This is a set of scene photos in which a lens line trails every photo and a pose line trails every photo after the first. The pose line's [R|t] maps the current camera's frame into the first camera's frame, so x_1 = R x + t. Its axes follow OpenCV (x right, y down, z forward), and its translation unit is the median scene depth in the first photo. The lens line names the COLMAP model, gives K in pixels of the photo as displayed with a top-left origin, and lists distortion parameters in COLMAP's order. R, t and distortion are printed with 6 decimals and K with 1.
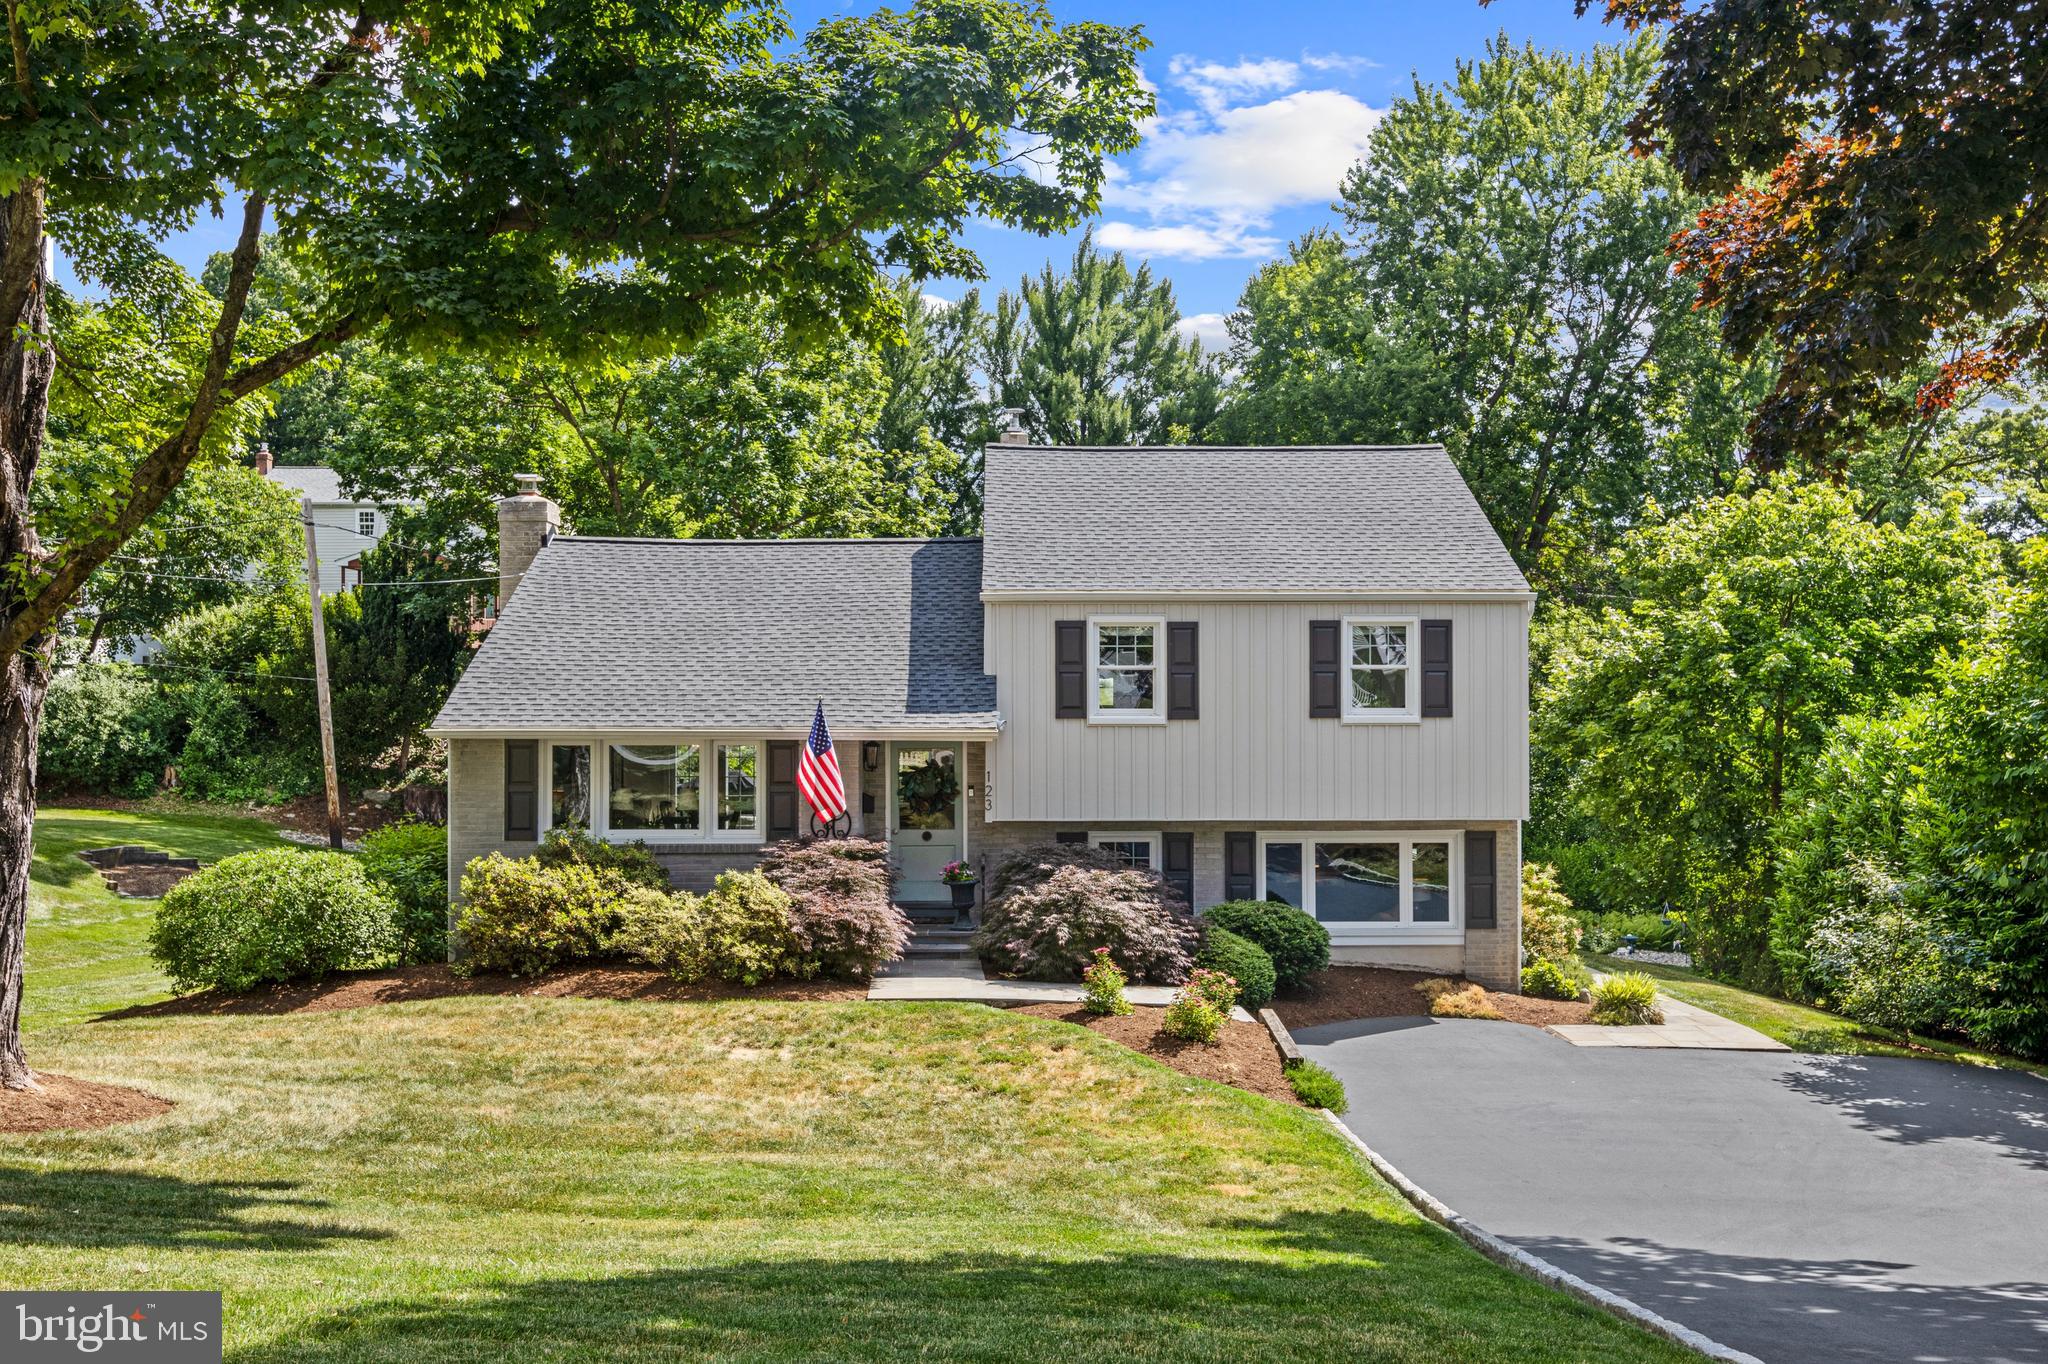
lens RADIAL K [[1884.7, 0, 1024.0], [0, 1884.7, 682.0], [0, 0, 1]] dist [-0.003057, 0.000192]
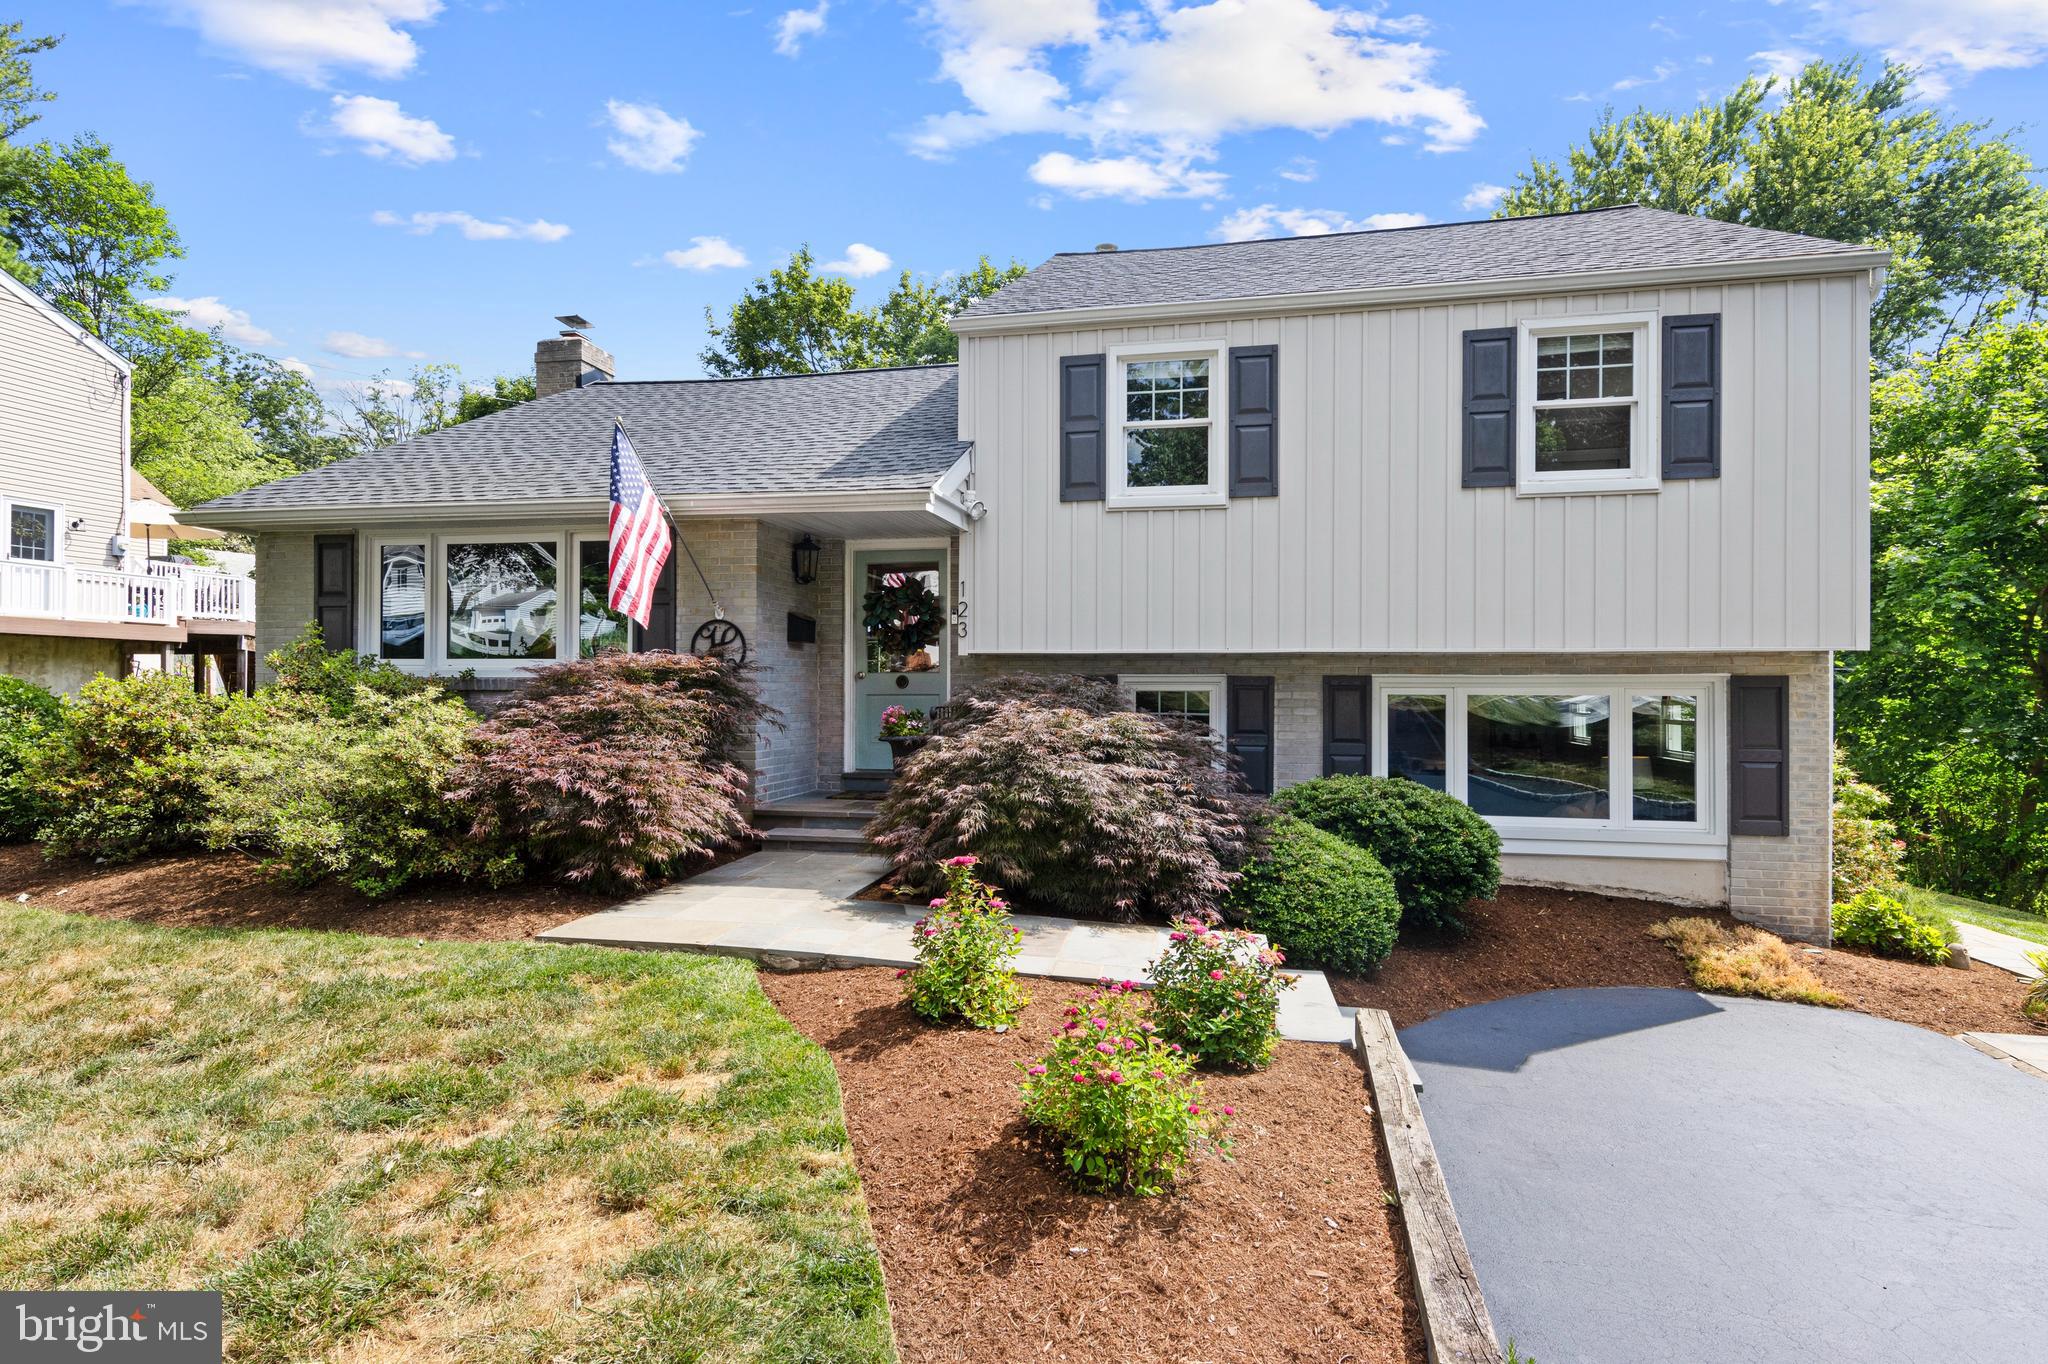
lens RADIAL K [[1049.0, 0, 1024.0], [0, 1049.0, 682.0], [0, 0, 1]] dist [0.008835, 0.000179]
pose [[0.975674, 0.003719, -0.219194, 0.086813], [-0.002852, 0.999987, 0.004269, 0.082369], [0.219207, -0.003540, 0.975672, 0.629760]]
